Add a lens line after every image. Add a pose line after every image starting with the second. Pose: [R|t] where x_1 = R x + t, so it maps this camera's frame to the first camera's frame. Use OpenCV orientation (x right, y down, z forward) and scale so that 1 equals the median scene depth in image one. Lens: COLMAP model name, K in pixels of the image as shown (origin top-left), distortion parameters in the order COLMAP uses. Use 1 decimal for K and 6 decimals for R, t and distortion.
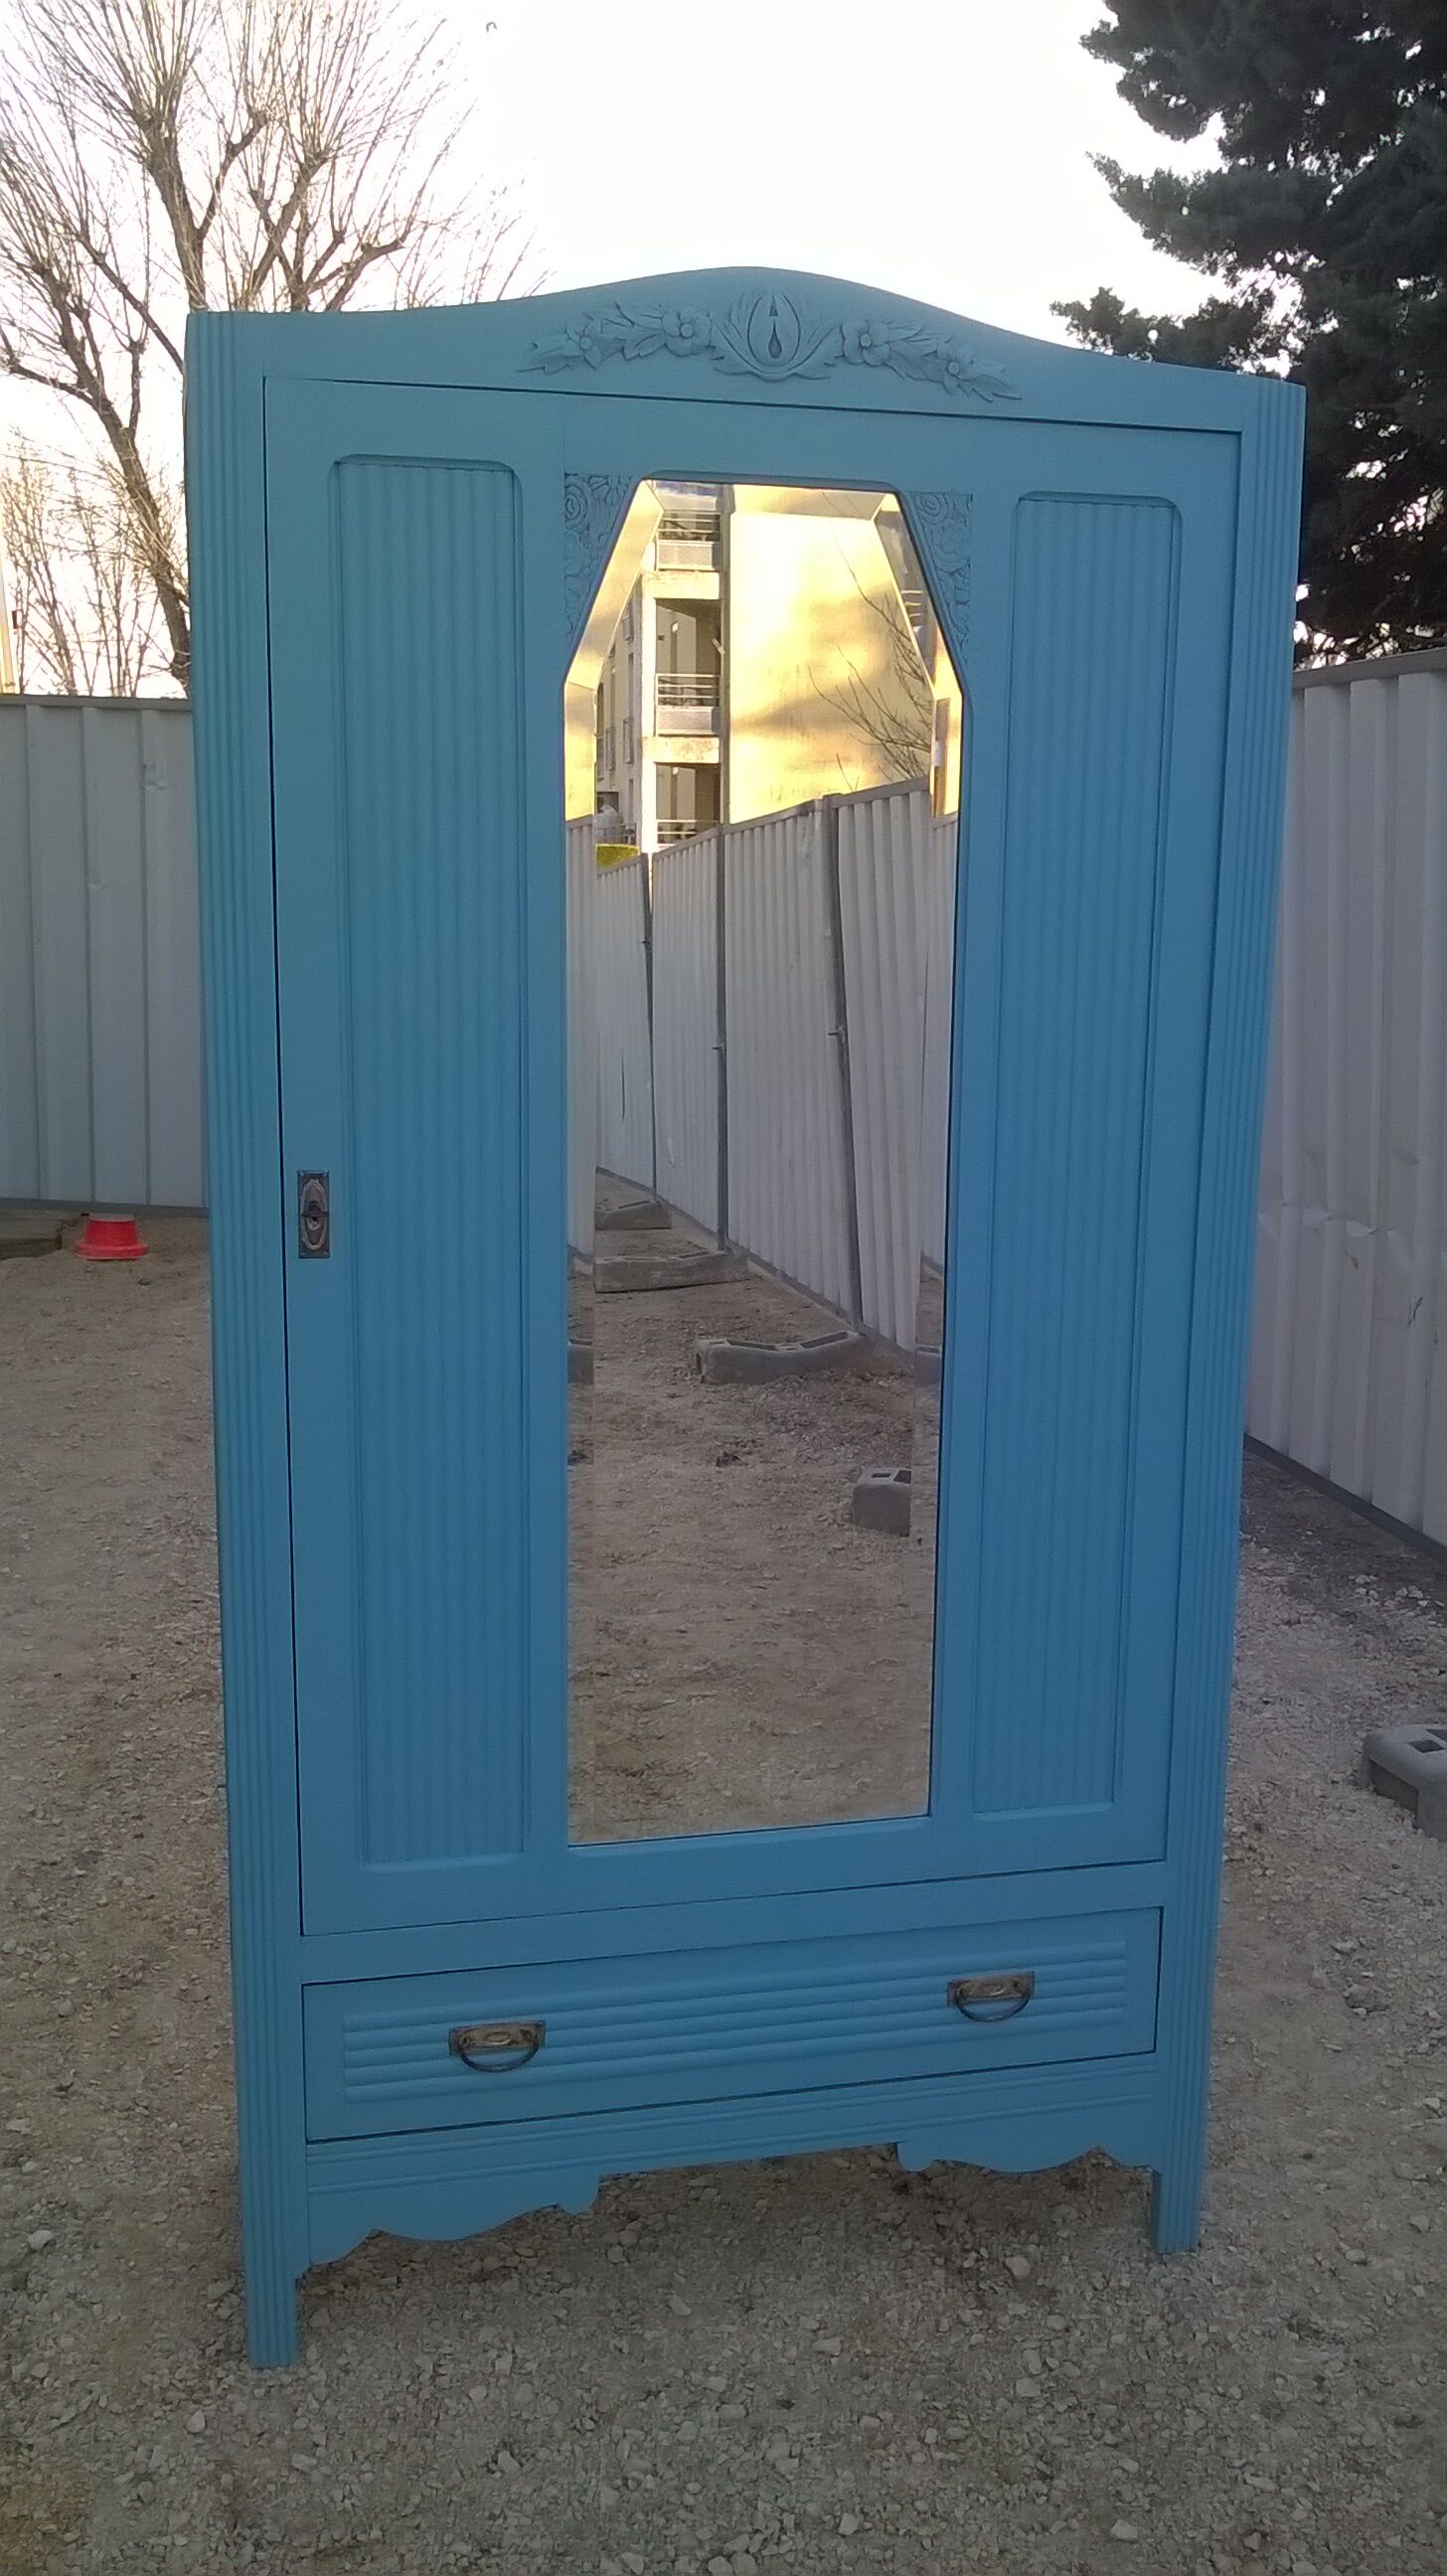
lens RADIAL K [[2286.1, 0, 733.4], [0, 2286.1, 1289.2], [0, 0, 1]] dist [-0.013950, -0.063986]
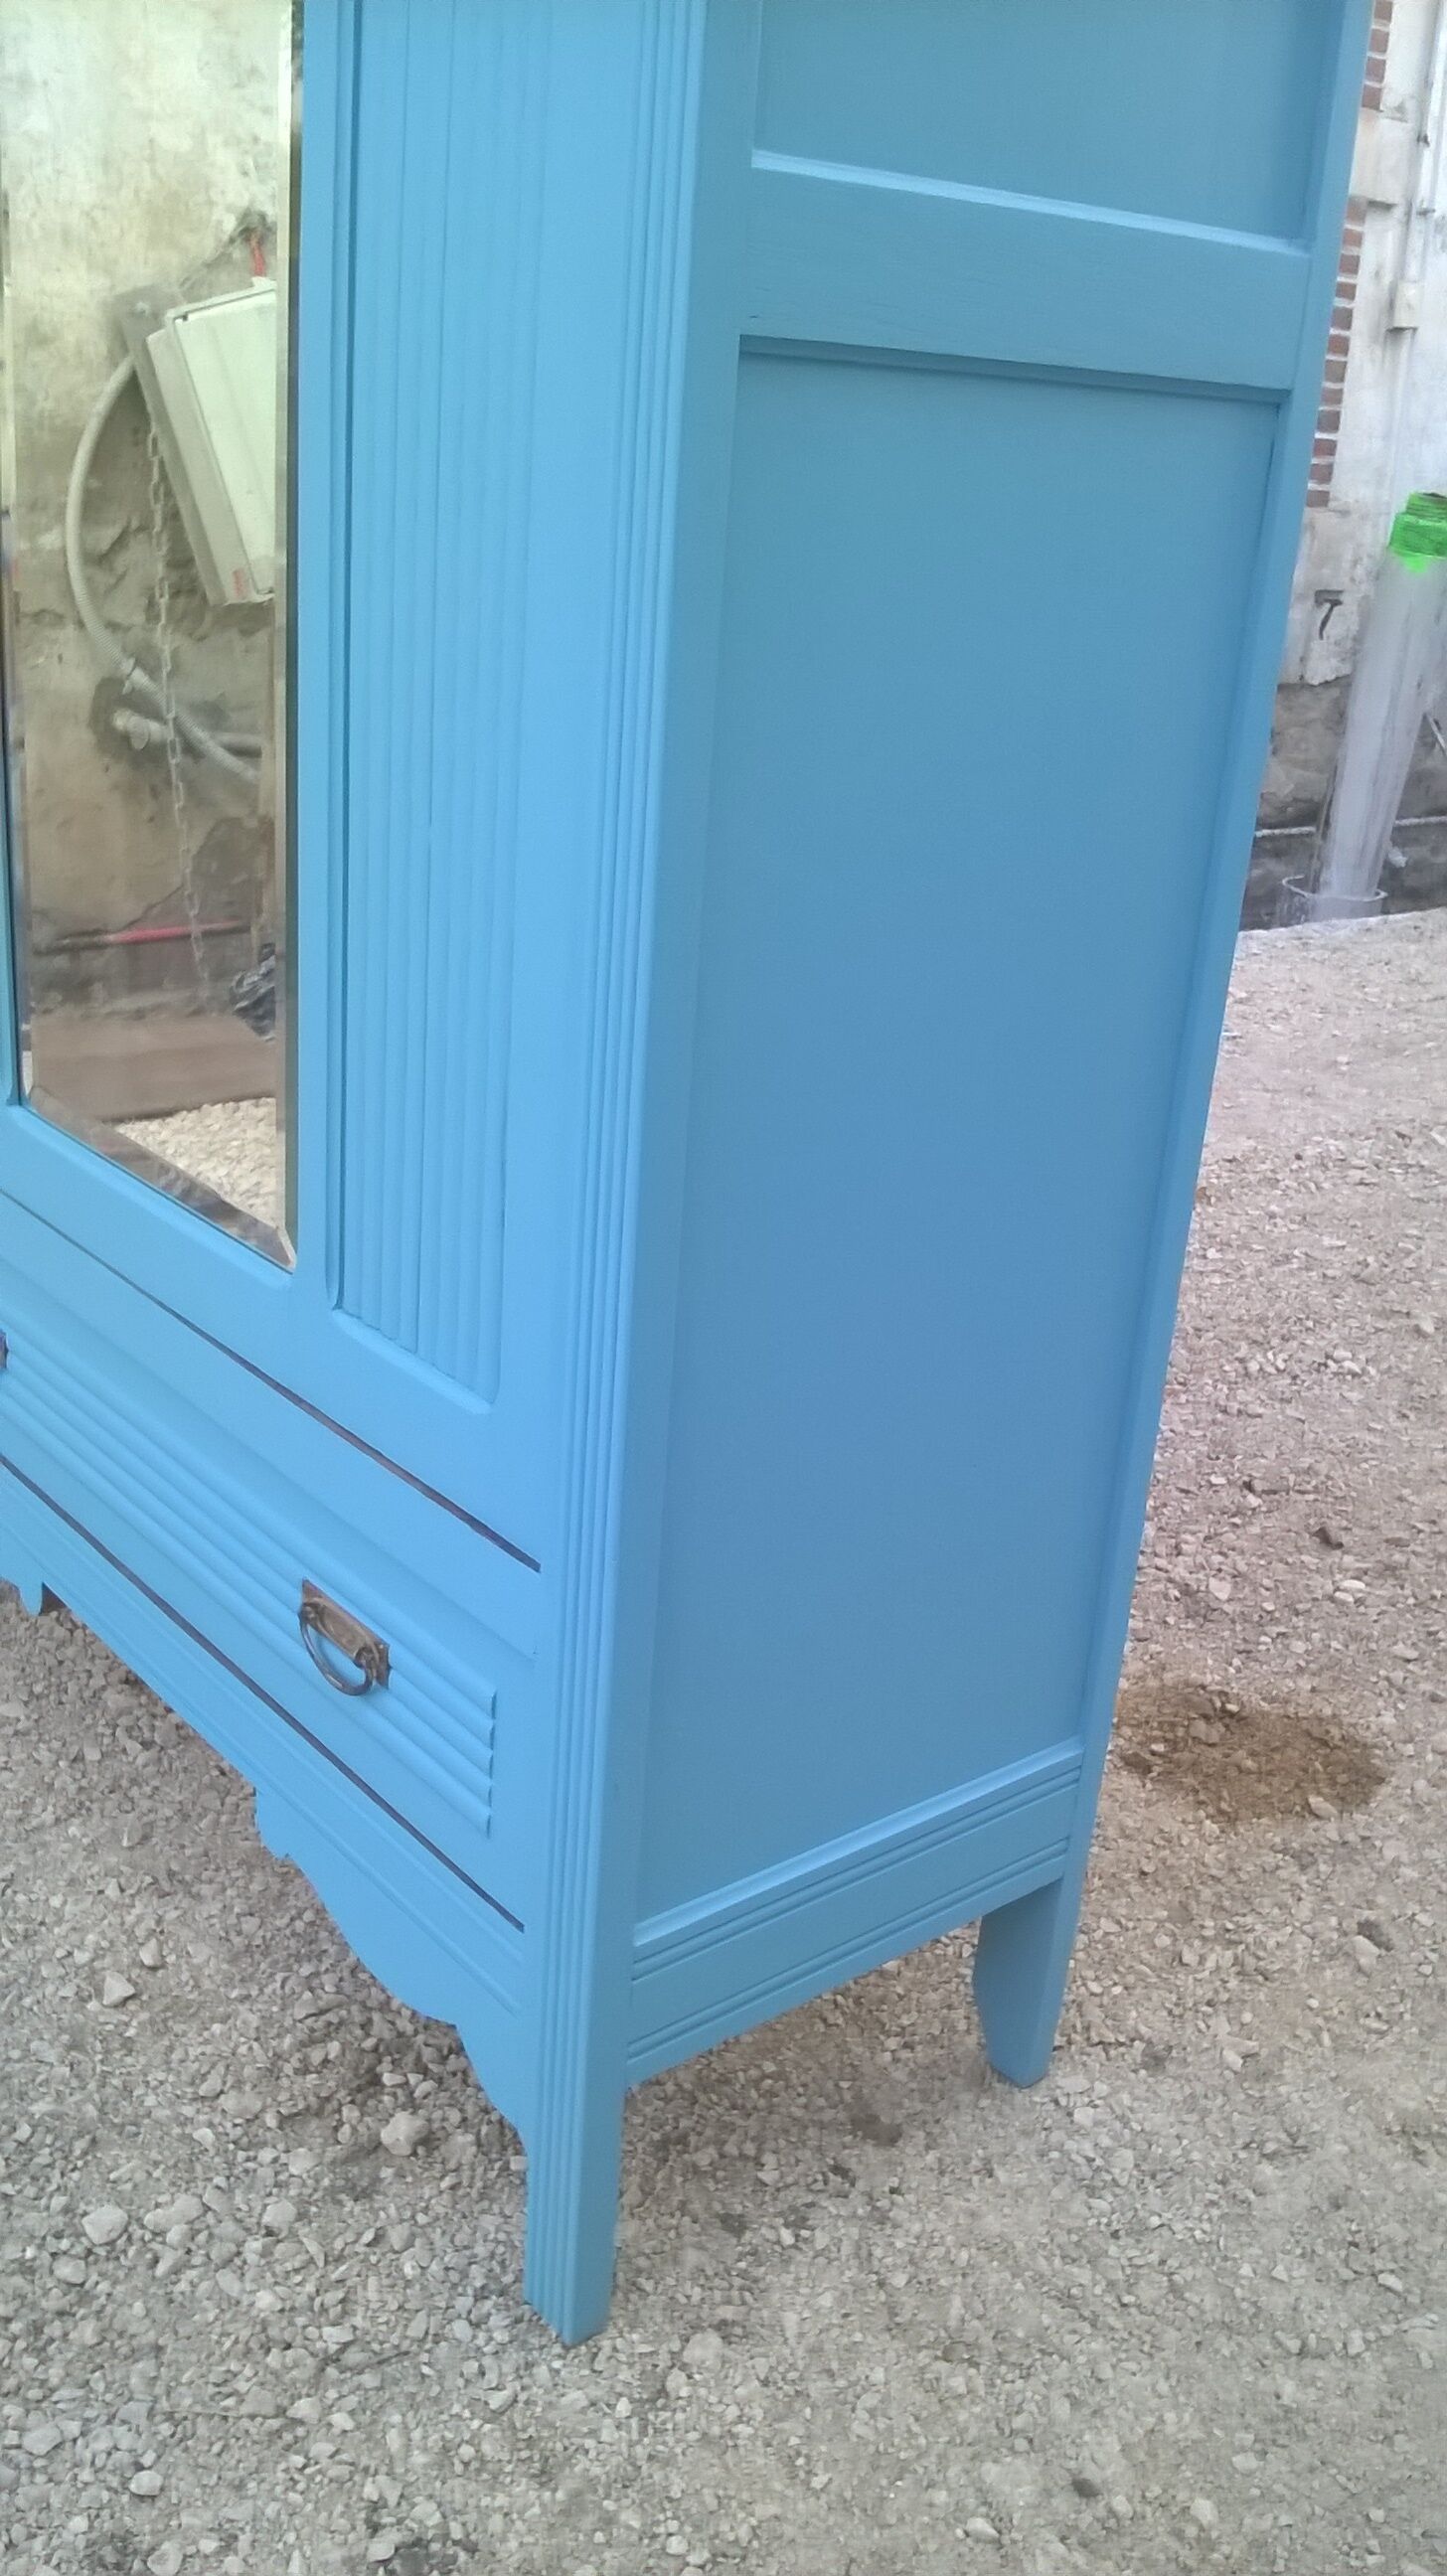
lens RADIAL K [[2333.3, 0, 723.5], [0, 2333.3, 1288.0], [0, 0, 1]] dist [0.054151, -0.174120]
pose [[0.452032, 0.343532, -0.823197, 0.627983], [-0.225490, 0.936899, 0.267161, 0.054898], [0.863030, 0.064857, 0.500971, 0.822143]]
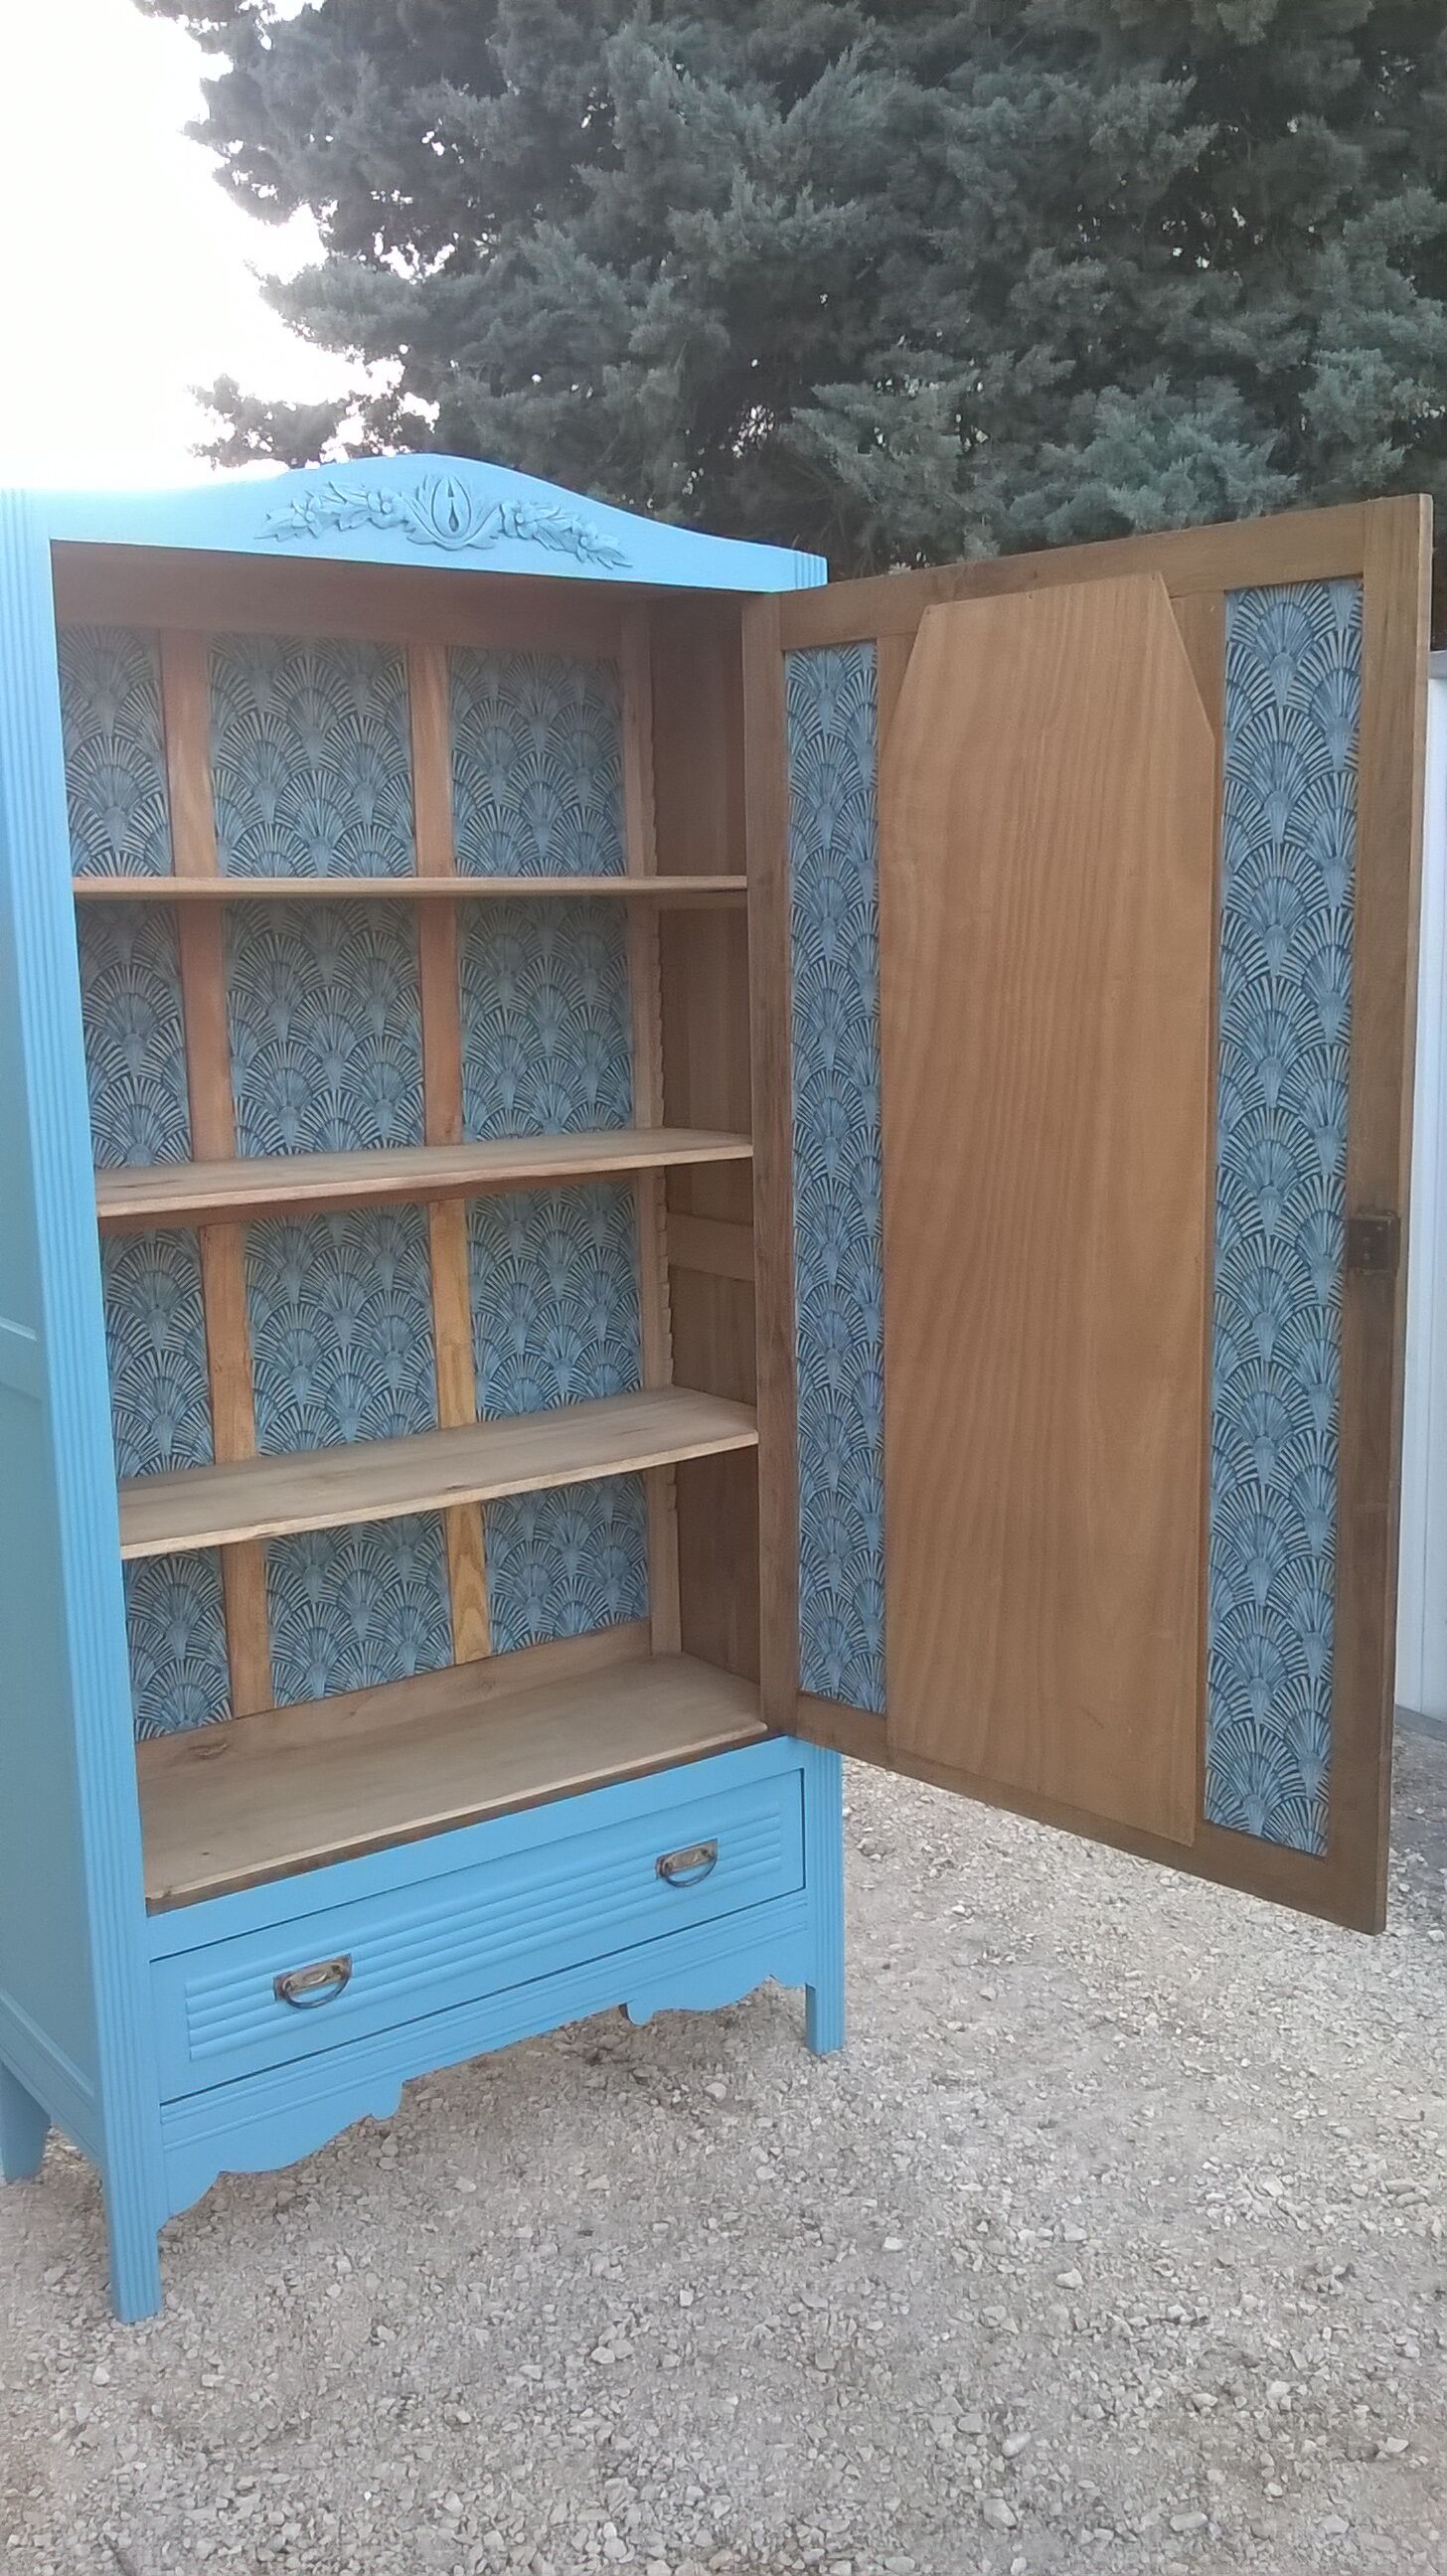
lens RADIAL K [[2259.5, 0, 735.5], [0, 2259.5, 1303.7], [0, 0, 1]] dist [0.036014, -0.174286]
pose [[0.917638, -0.100174, 0.384585, -0.310887], [0.105445, 0.994397, 0.007416, 0.006314], [-0.383173, 0.033747, 0.923060, -0.139495]]
